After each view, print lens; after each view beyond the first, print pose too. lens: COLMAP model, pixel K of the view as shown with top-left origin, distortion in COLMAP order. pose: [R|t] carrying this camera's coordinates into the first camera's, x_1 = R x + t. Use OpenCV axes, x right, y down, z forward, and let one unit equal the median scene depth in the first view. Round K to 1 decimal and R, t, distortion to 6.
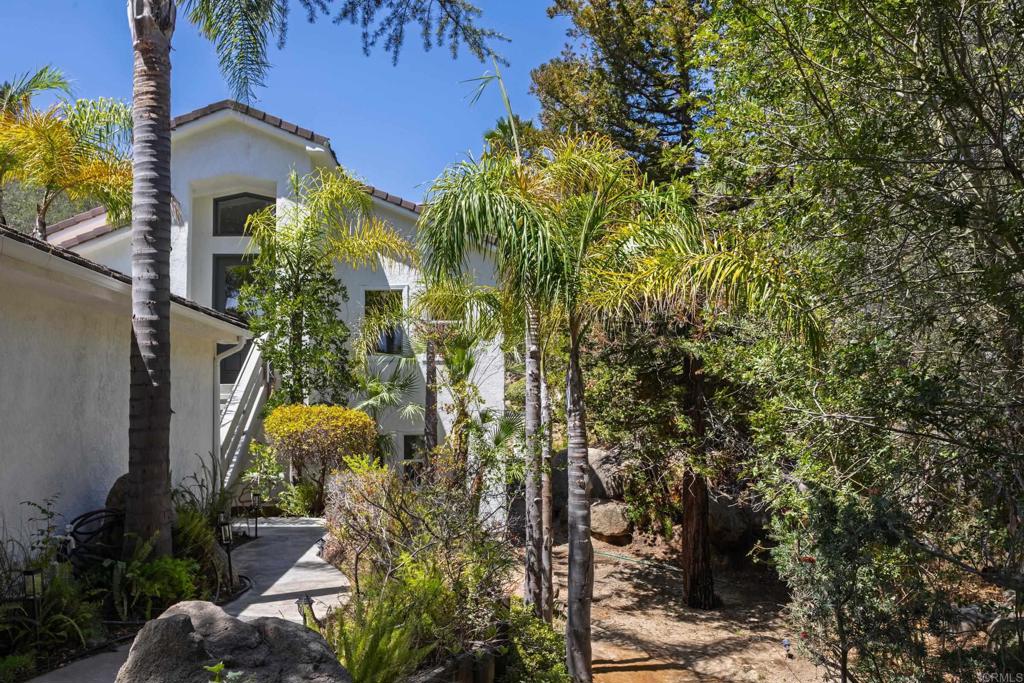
lens RADIAL K [[854.4, 0, 514.1], [0, 854.4, 338.3], [0, 0, 1]] dist [0.008501, -0.013425]
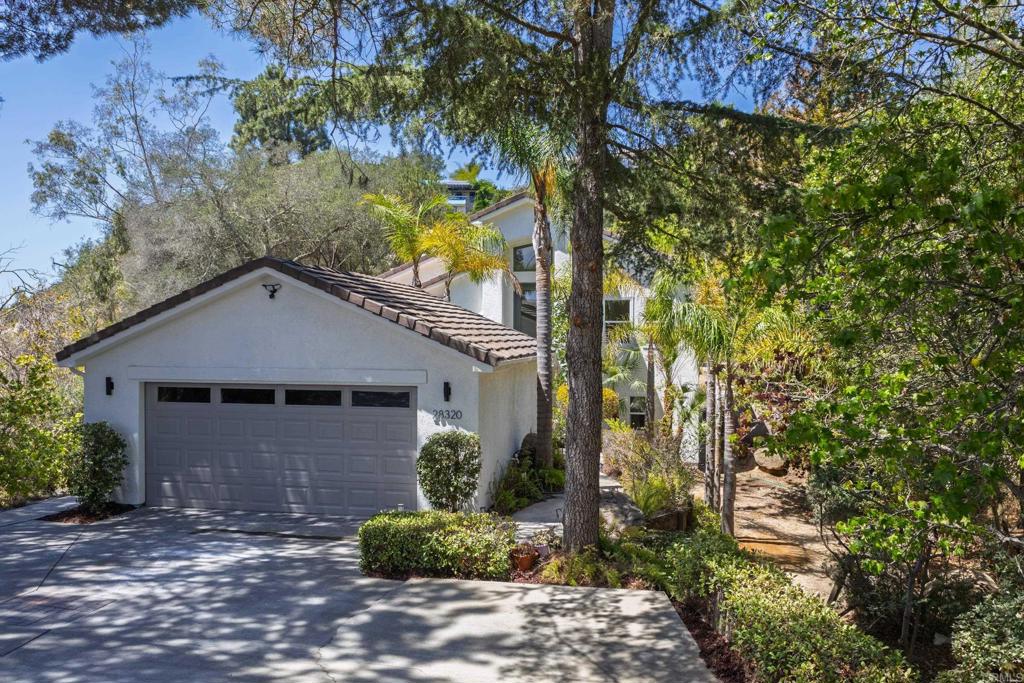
lens RADIAL K [[854.4, 0, 506.8], [0, 854.4, 340.3], [0, 0, 1]] dist [0.008501, -0.013425]
pose [[0.970933, 0.018006, -0.238673, 0.028293], [0.003781, 0.995888, 0.090513, -0.190307], [0.239321, -0.088785, 0.966873, -0.777563]]
